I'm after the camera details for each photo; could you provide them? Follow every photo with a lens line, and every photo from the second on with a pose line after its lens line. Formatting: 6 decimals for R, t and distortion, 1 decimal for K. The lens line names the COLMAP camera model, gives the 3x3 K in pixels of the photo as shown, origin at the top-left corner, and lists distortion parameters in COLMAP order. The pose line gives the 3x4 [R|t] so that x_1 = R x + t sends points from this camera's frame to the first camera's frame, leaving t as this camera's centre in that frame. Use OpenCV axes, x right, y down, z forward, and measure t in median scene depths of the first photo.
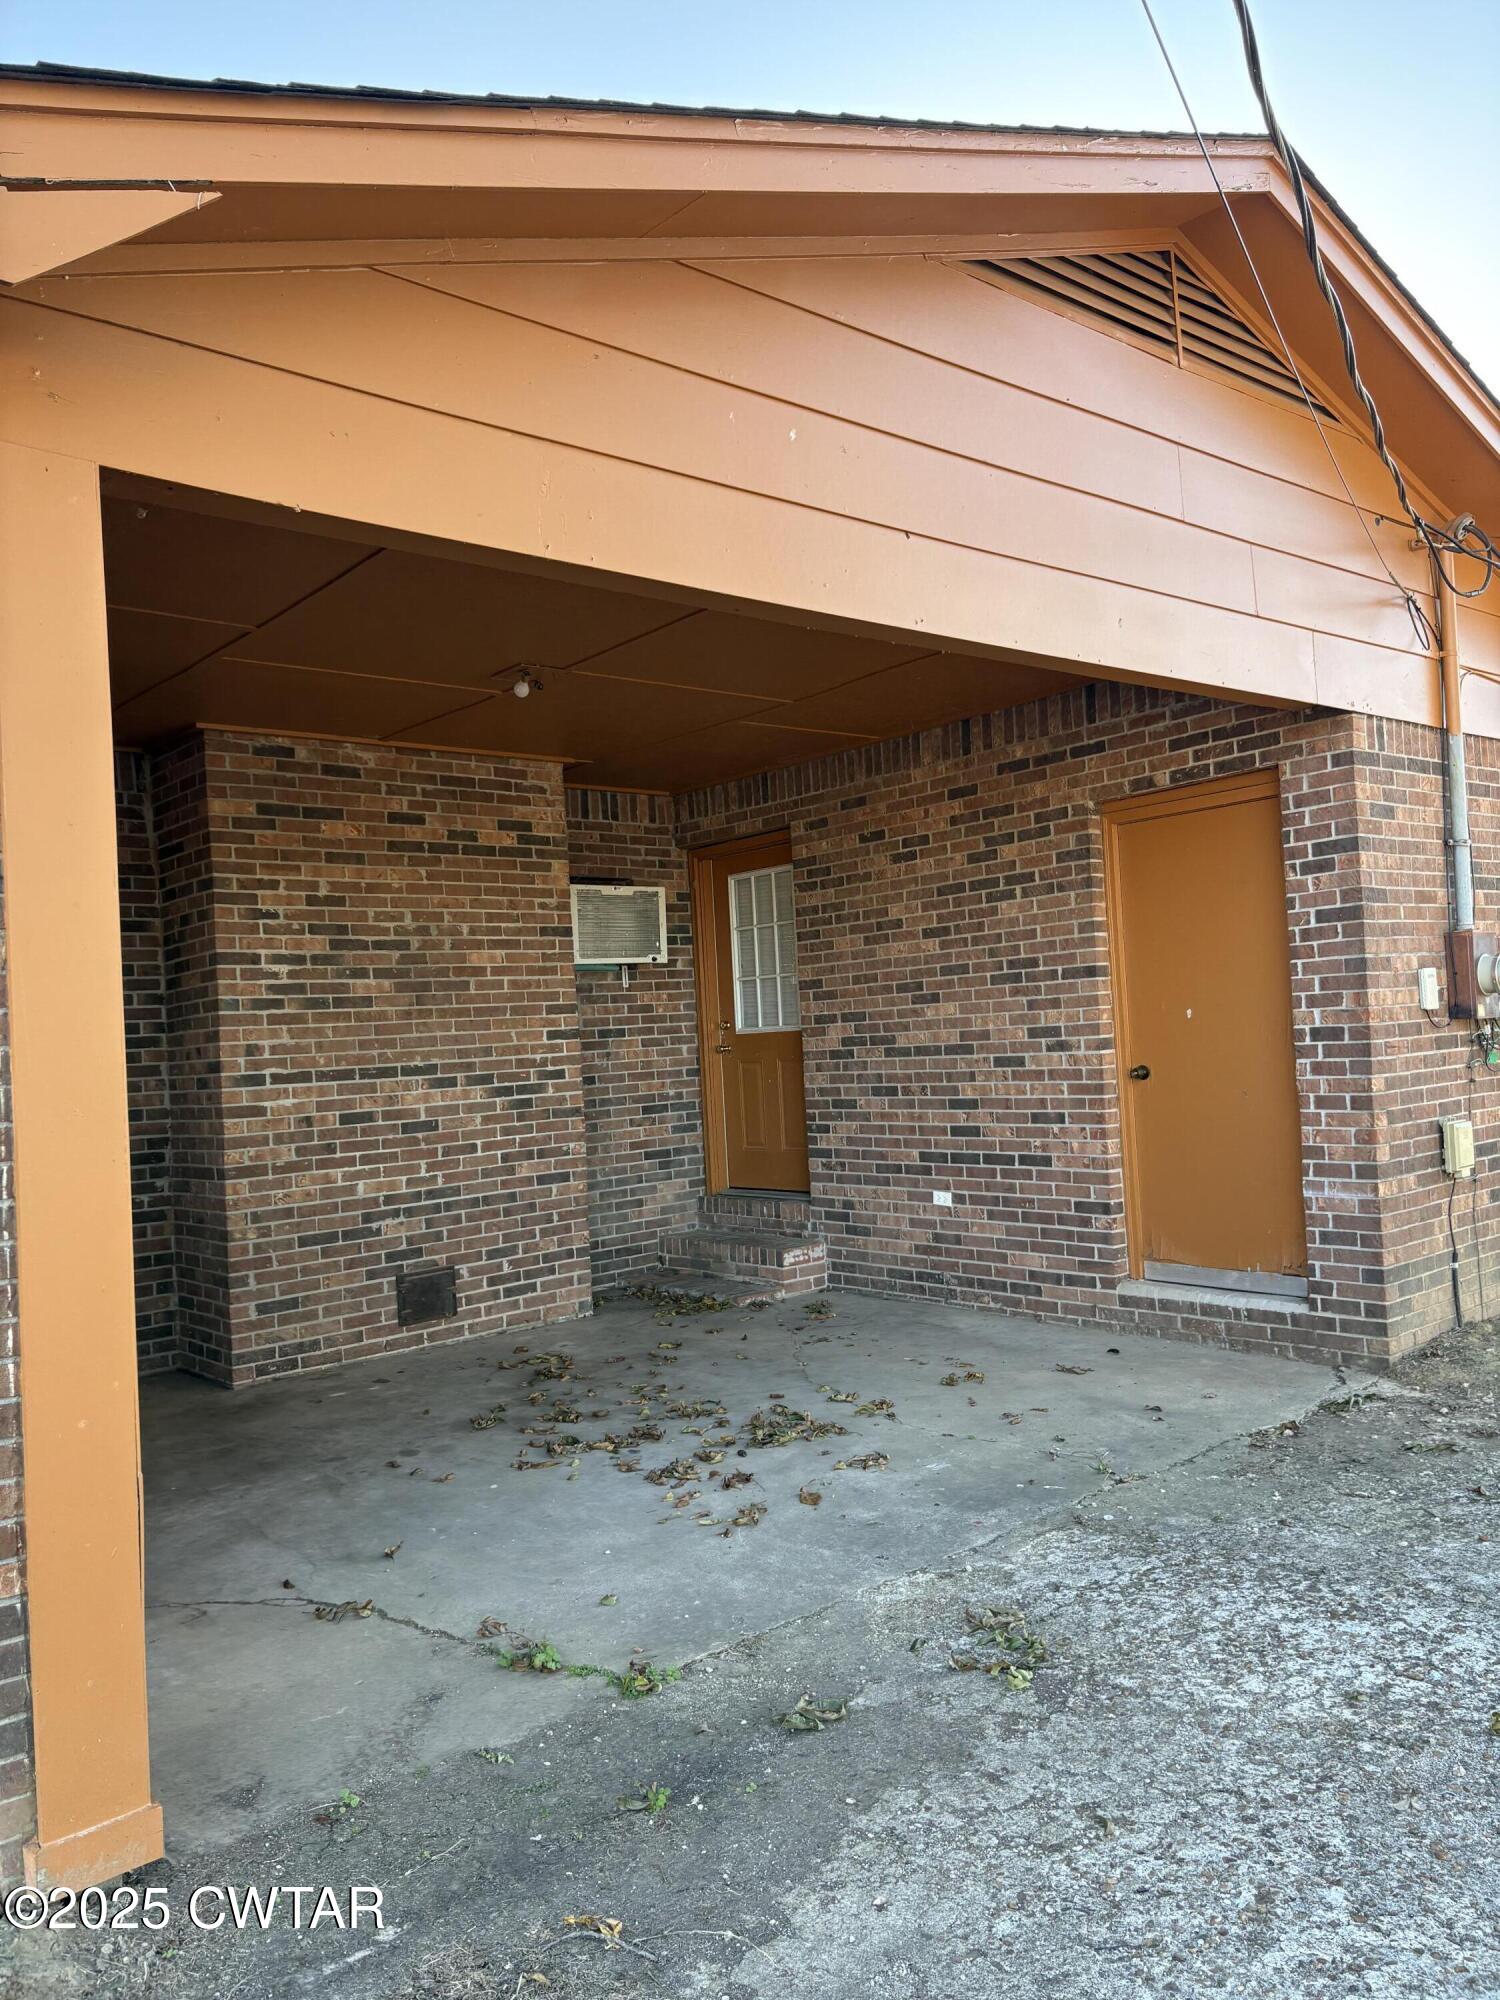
lens RADIAL K [[1485.0, 0, 790.0], [0, 1485.0, 999.5], [0, 0, 1]] dist [0.098605, -0.115516]
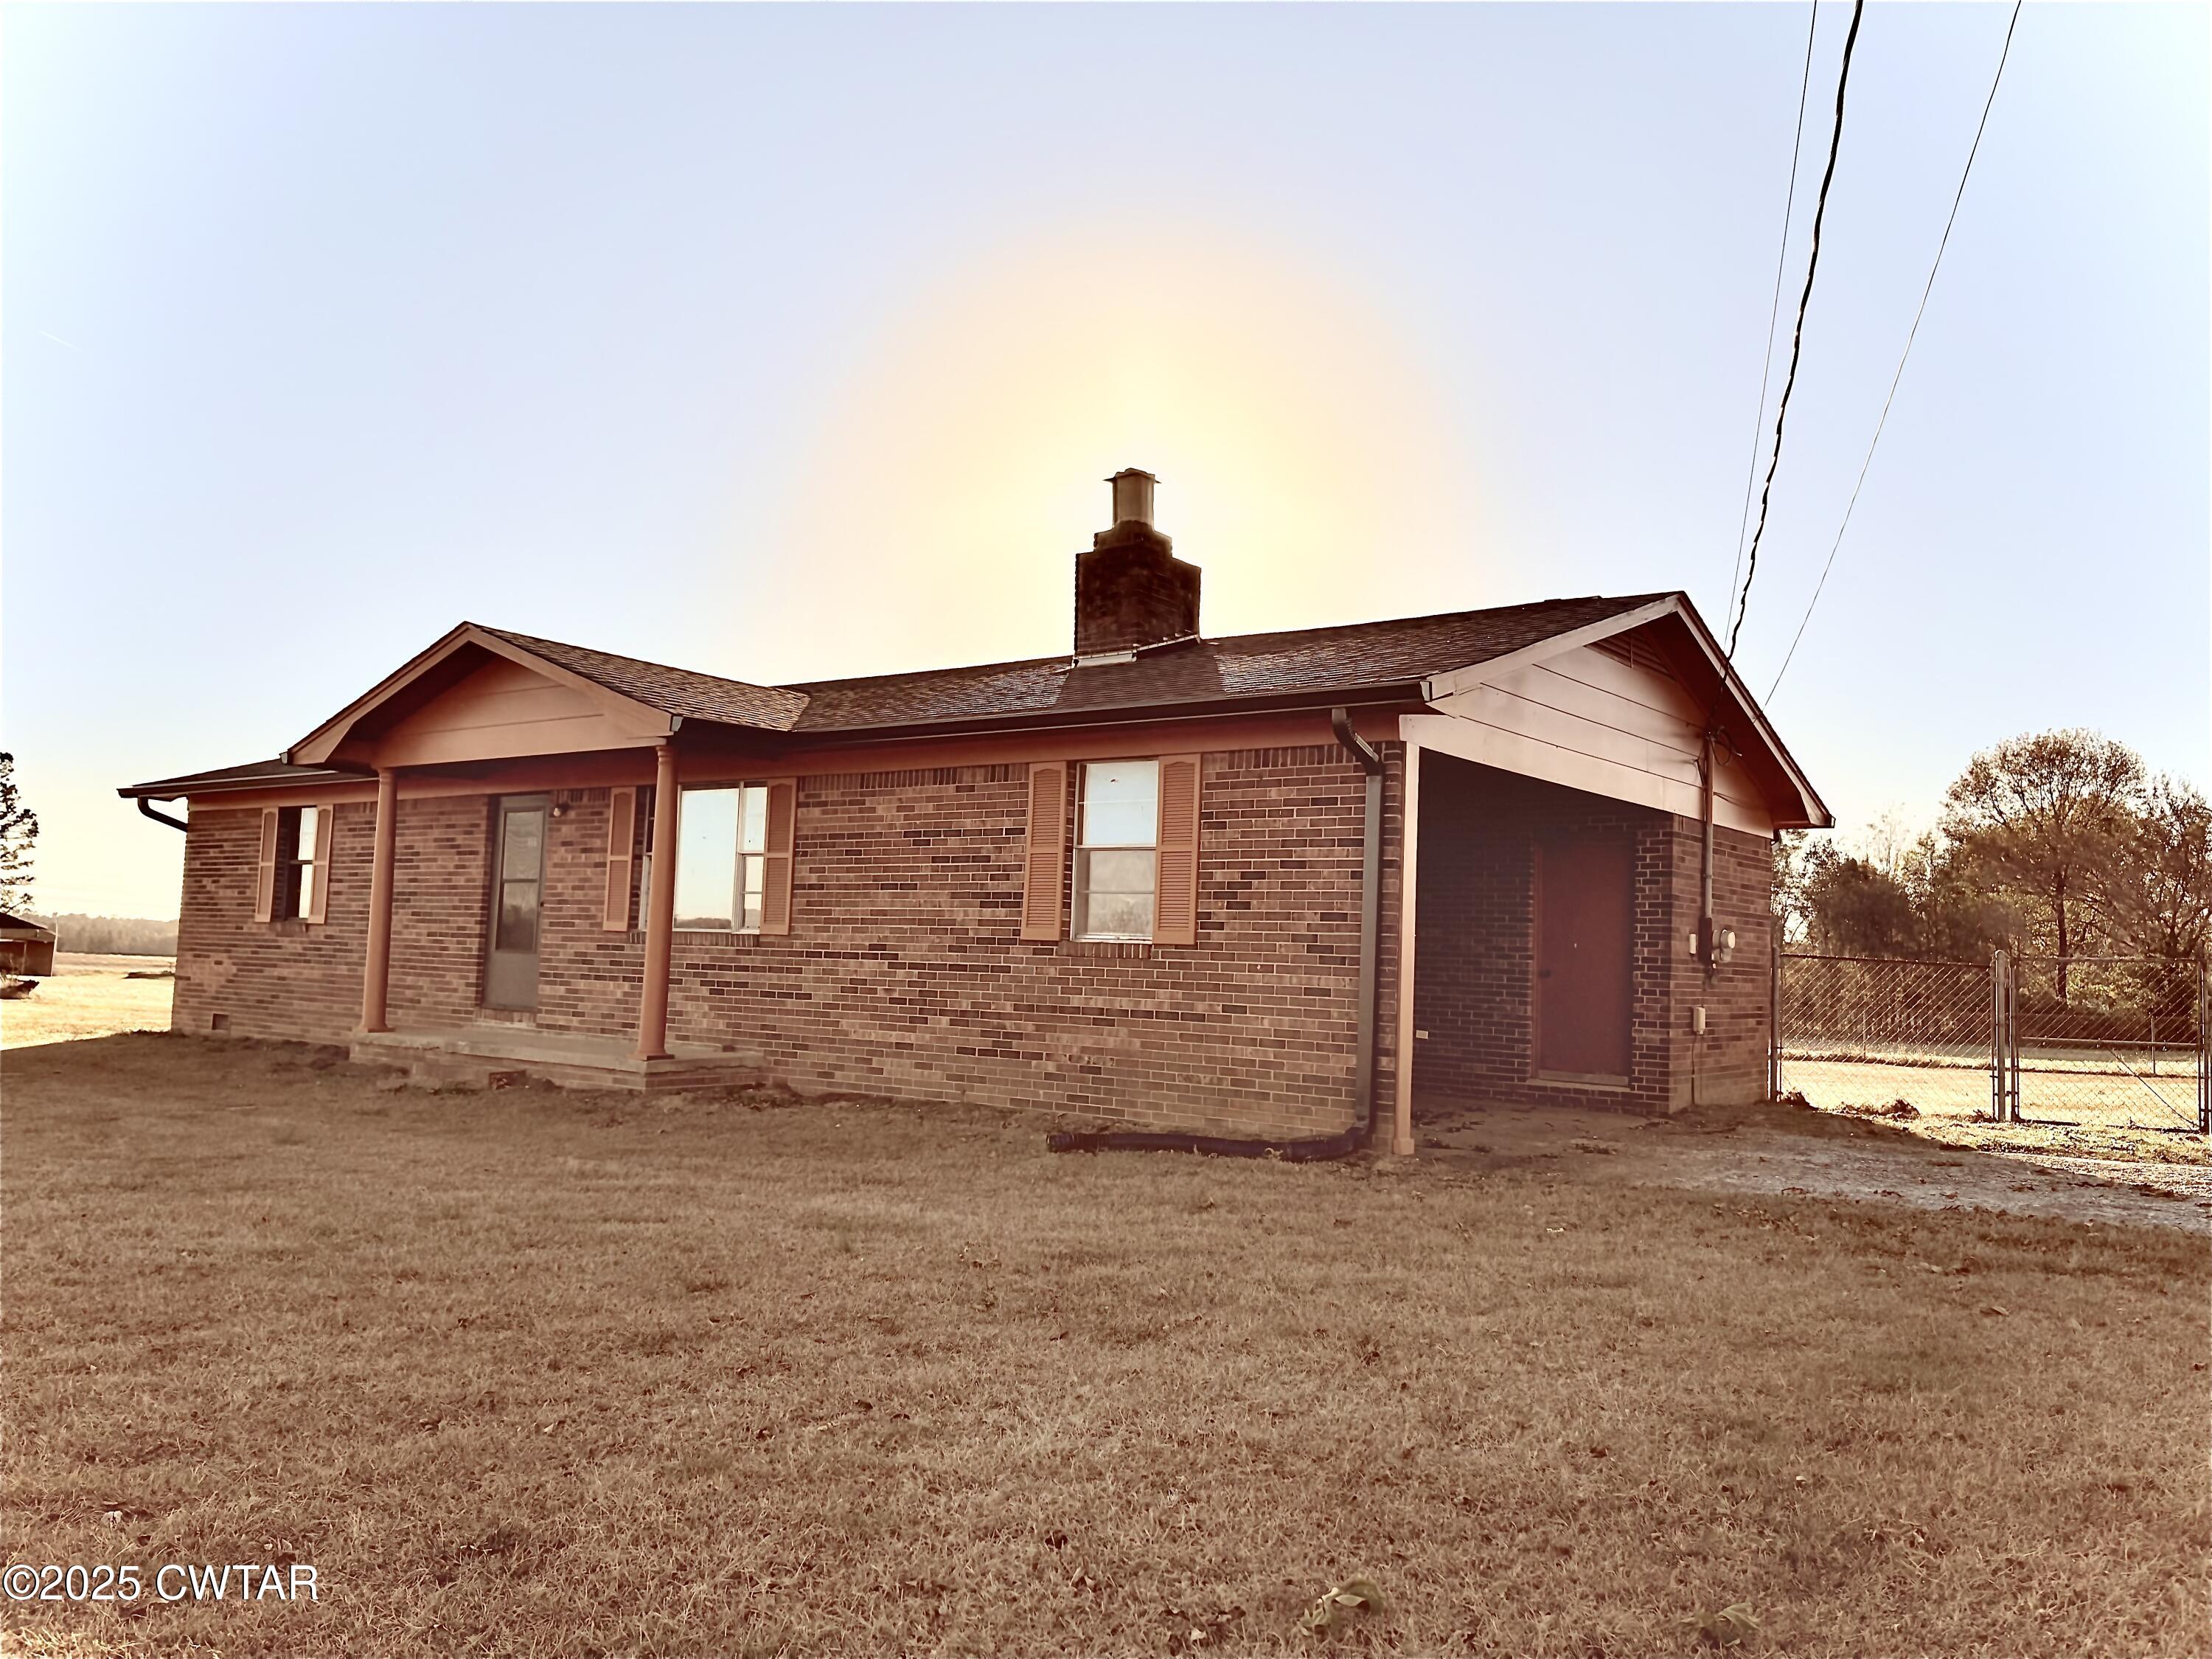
lens RADIAL K [[1642.4, 0, 1106.0], [0, 1642.4, 829.5], [0, 0, 1]] dist [0.098605, -0.115516]
pose [[0.978002, 0.103499, 0.181108, -0.836352], [-0.093168, 0.993548, -0.064674, 0.062242], [-0.186633, 0.046378, 0.981334, -1.166774]]
